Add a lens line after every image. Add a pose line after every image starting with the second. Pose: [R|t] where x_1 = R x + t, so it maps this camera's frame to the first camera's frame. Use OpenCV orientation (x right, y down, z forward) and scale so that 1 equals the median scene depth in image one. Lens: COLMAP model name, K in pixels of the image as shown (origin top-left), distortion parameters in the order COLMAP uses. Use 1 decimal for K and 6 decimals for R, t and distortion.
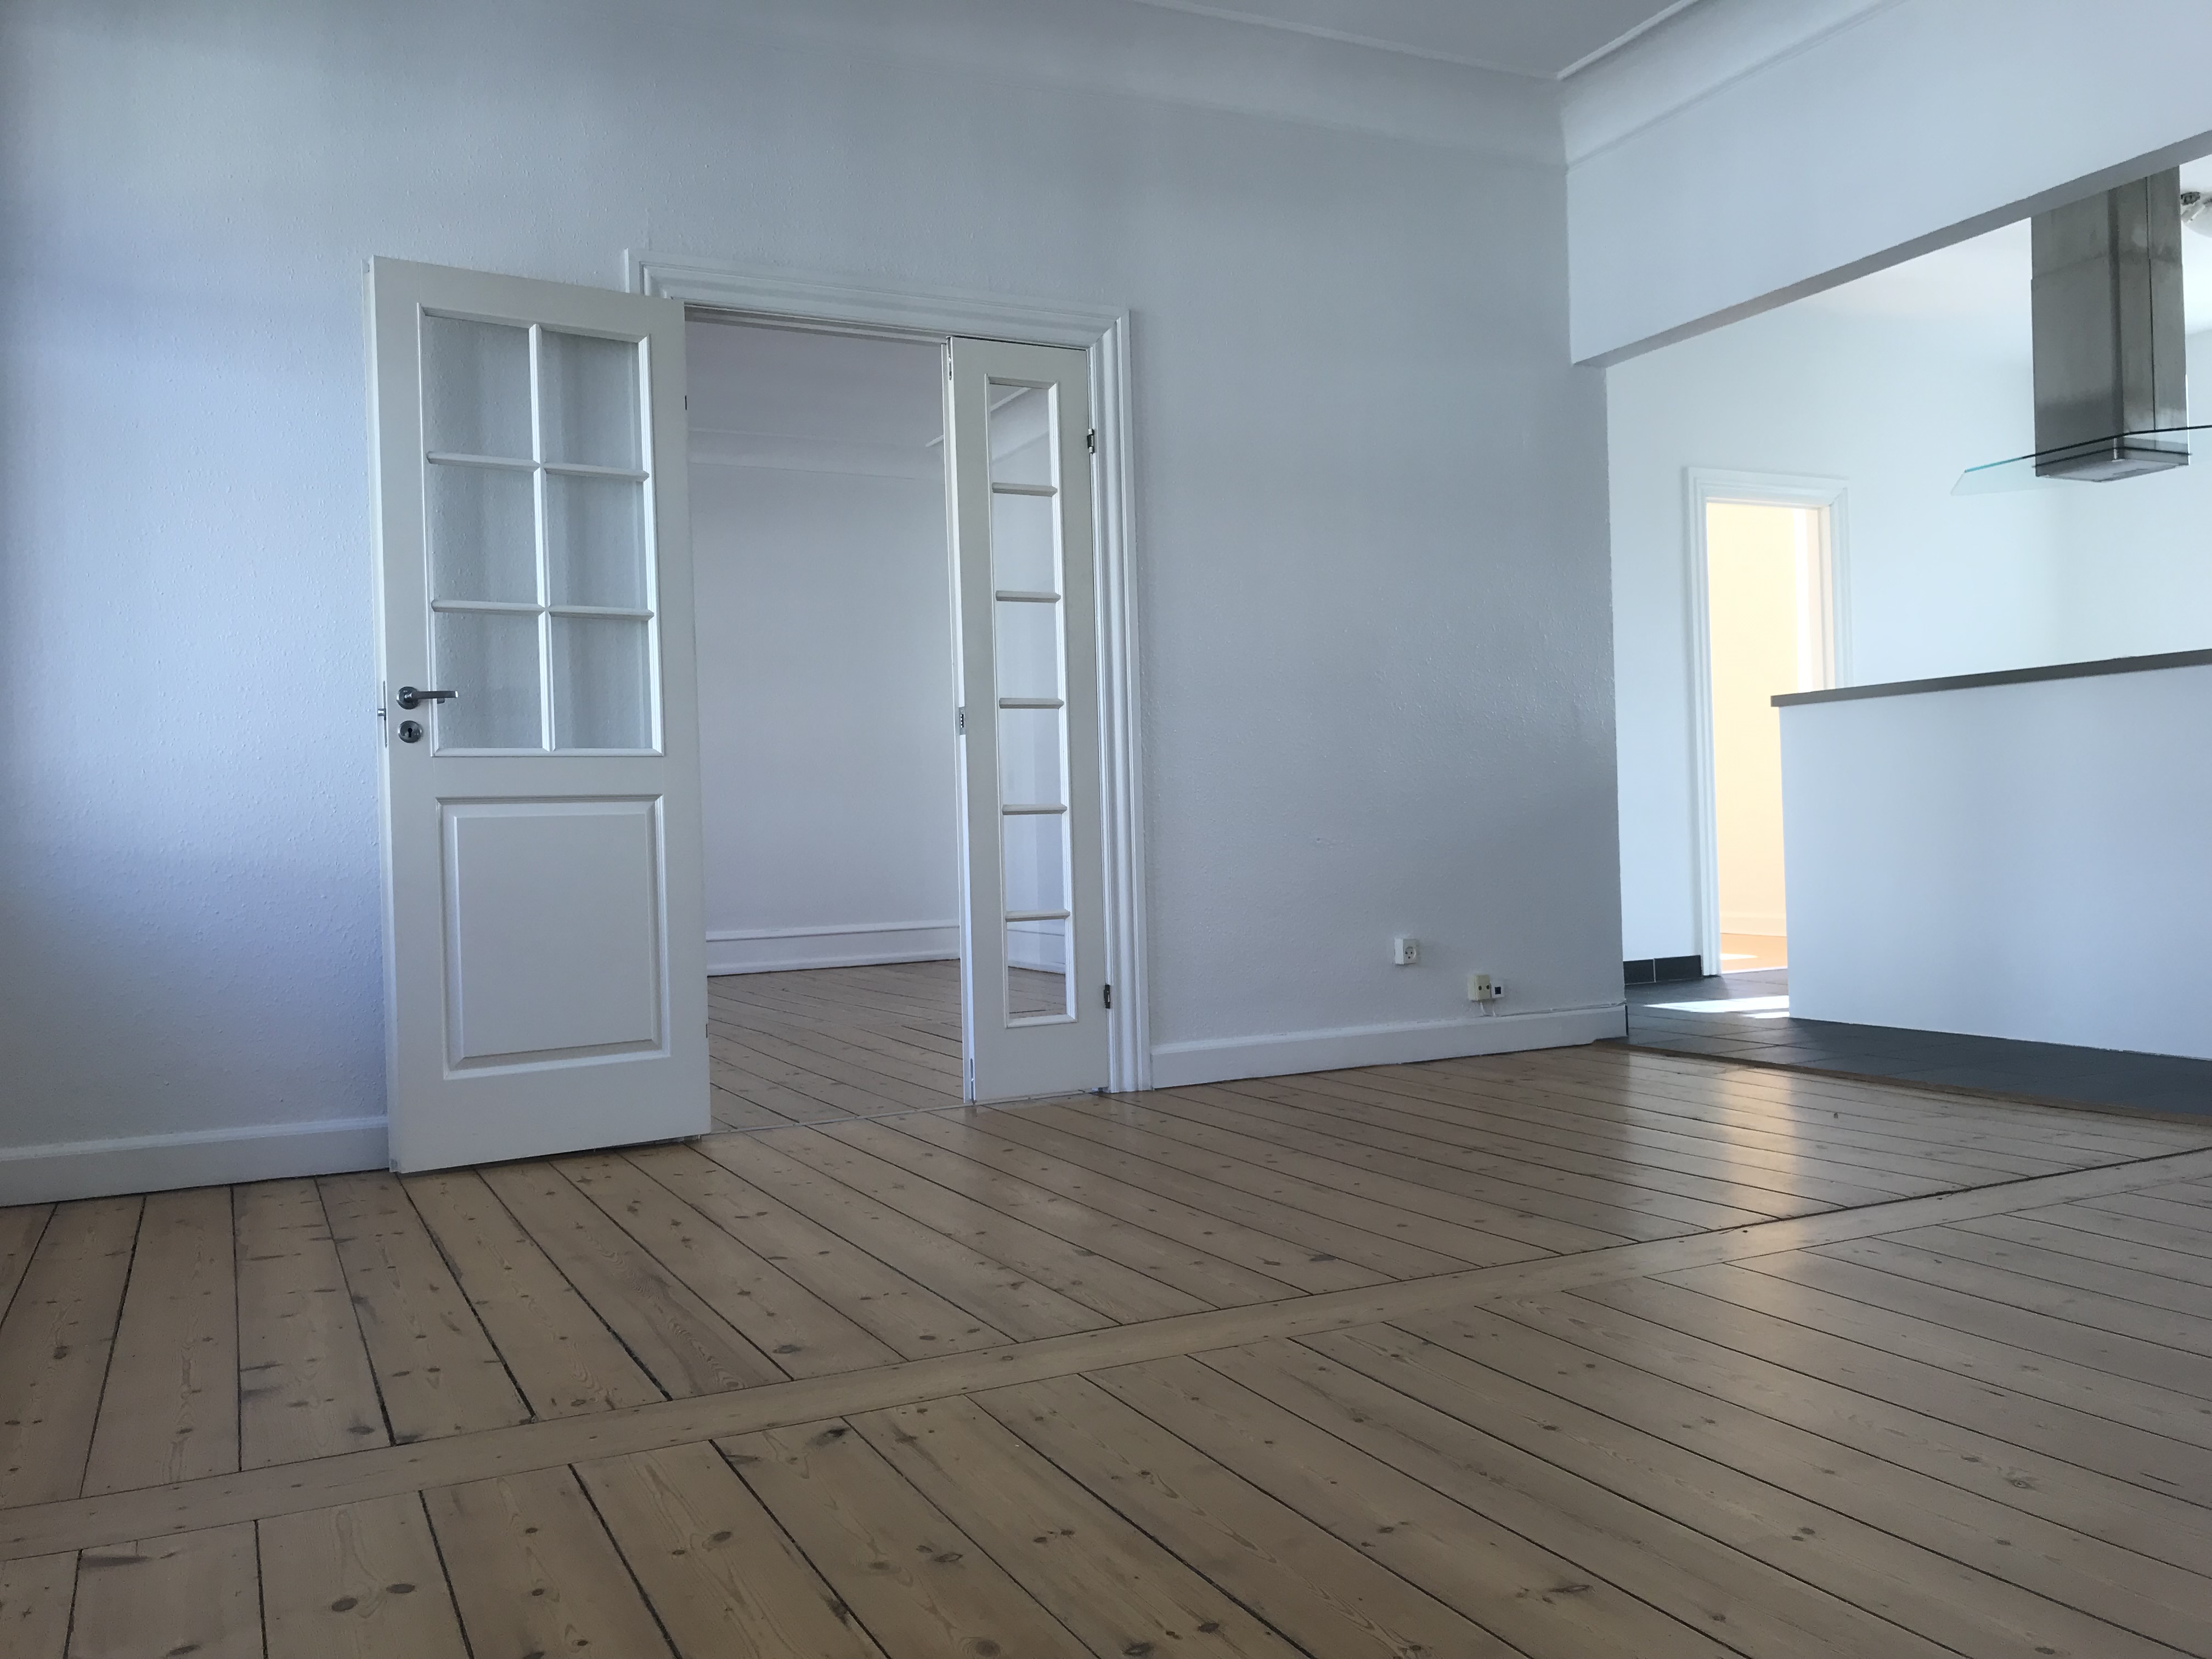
lens RADIAL K [[1820.8, 0, 1129.1], [0, 1820.8, 818.6], [0, 0, 1]] dist [0.053328, -0.063941]
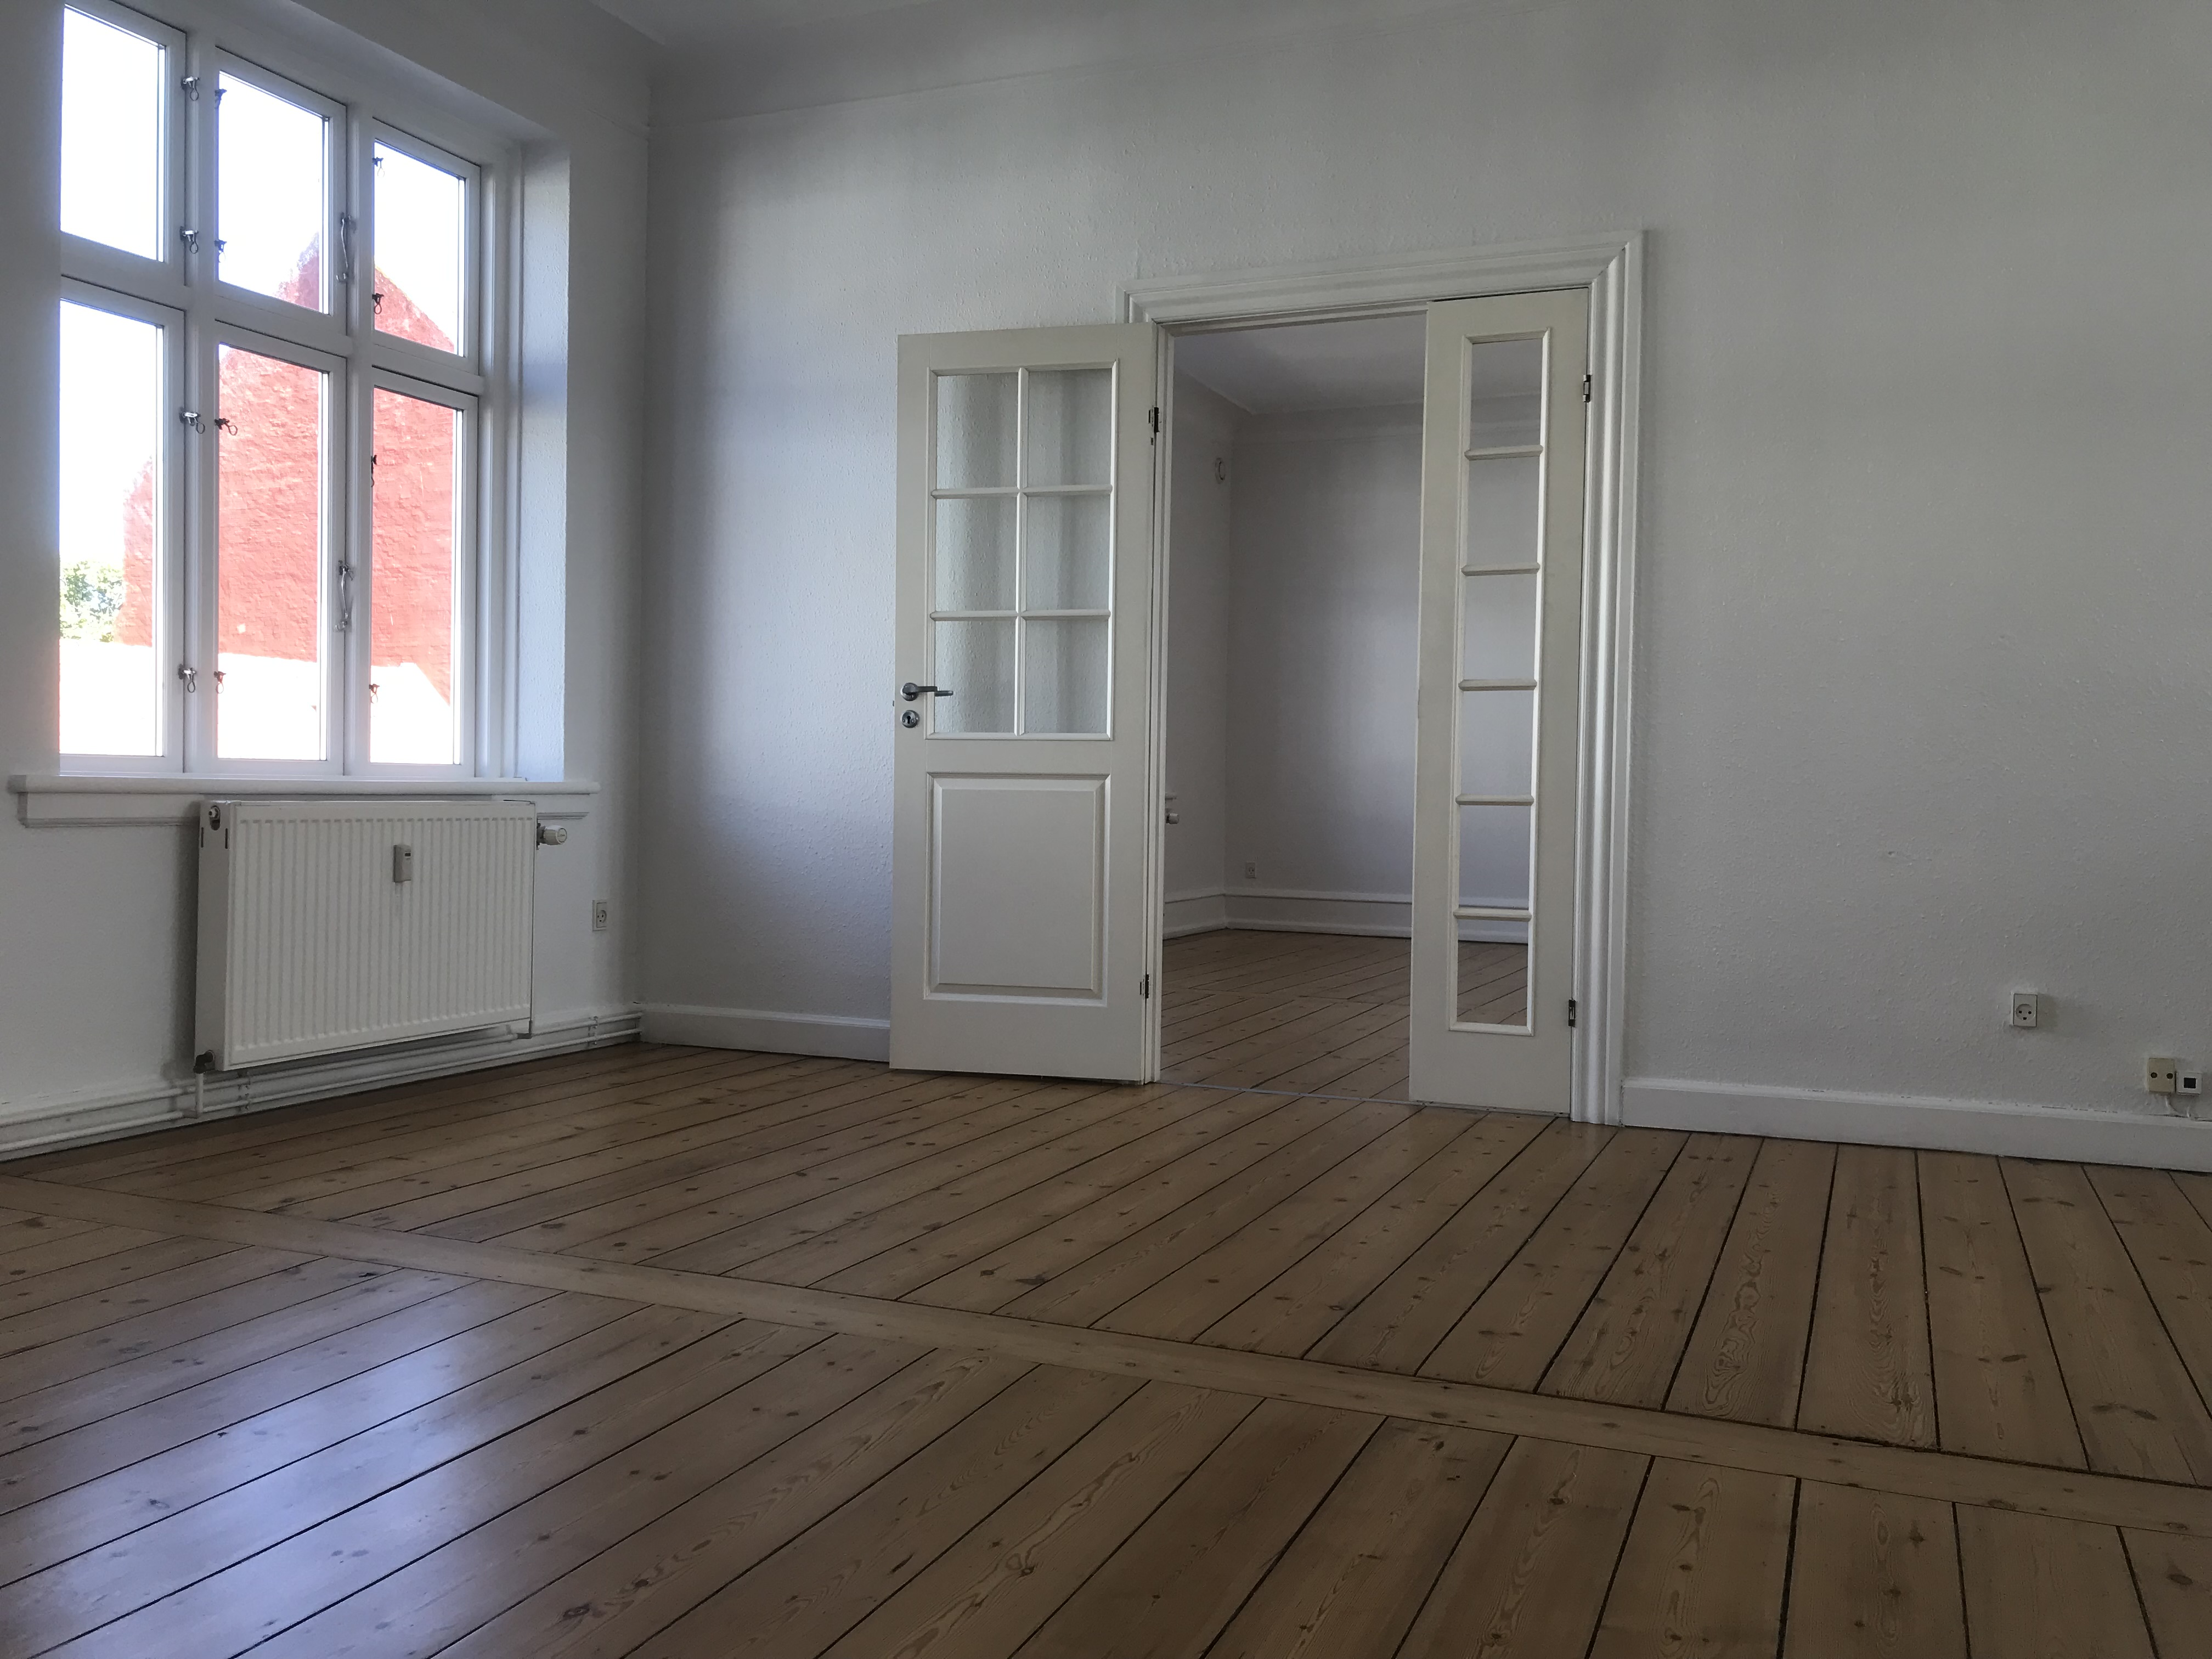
lens RADIAL K [[1820.8, 0, 1121.0], [0, 1820.8, 840.1], [0, 0, 1]] dist [0.053328, -0.063941]
pose [[0.649721, 0.061008, -0.757721, 0.586660], [-0.030181, 0.998059, 0.054480, -0.033614], [0.759574, -0.012529, 0.650301, 0.275065]]
